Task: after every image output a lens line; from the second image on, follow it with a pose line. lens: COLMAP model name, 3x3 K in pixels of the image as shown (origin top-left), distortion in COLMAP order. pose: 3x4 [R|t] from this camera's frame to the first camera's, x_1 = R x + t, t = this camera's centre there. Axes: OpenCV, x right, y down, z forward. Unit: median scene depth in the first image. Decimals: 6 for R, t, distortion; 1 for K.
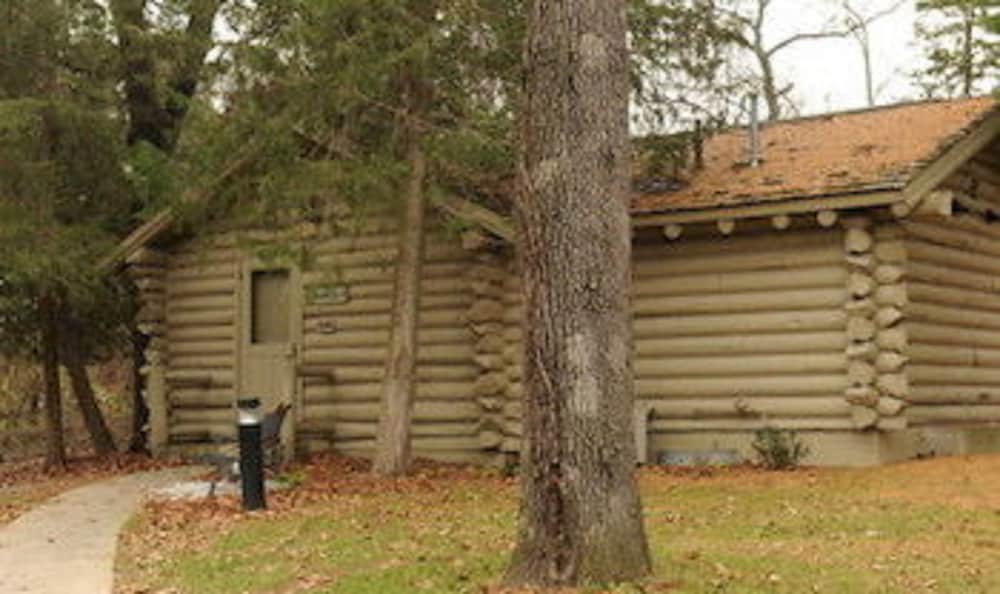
lens RADIAL K [[399.0, 0, 498.6], [0, 399.0, 292.5], [0, 0, 1]] dist [-0.001483, -0.000040]
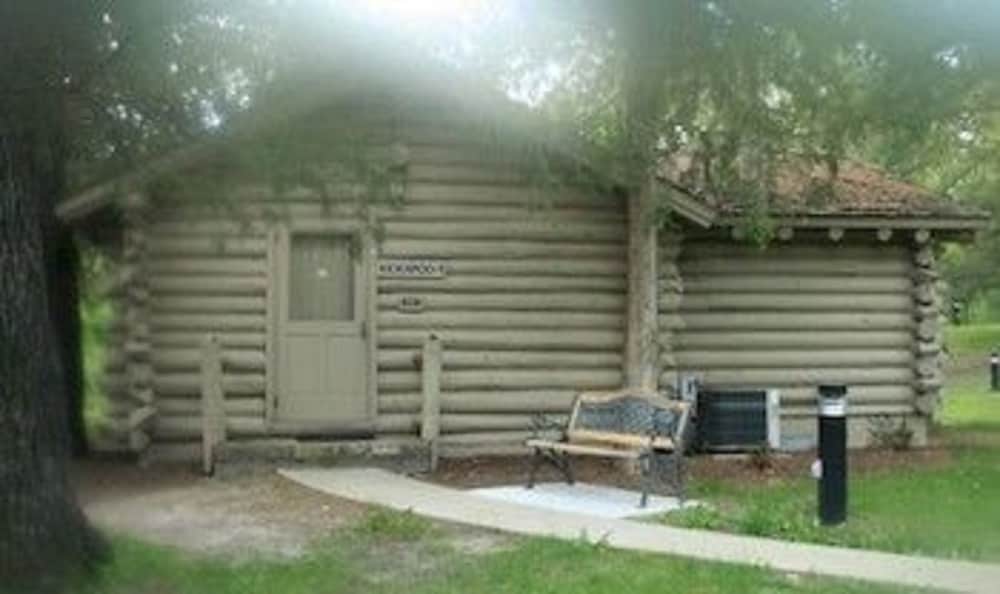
lens RADIAL K [[399.0, 0, 499.8], [0, 399.0, 301.8], [0, 0, 1]] dist [-0.001483, -0.000040]
pose [[0.966572, 0.054849, 0.250459, -0.515000], [-0.067824, 0.996750, 0.043465, 0.032881], [-0.247261, -0.058999, 0.967151, 0.118440]]
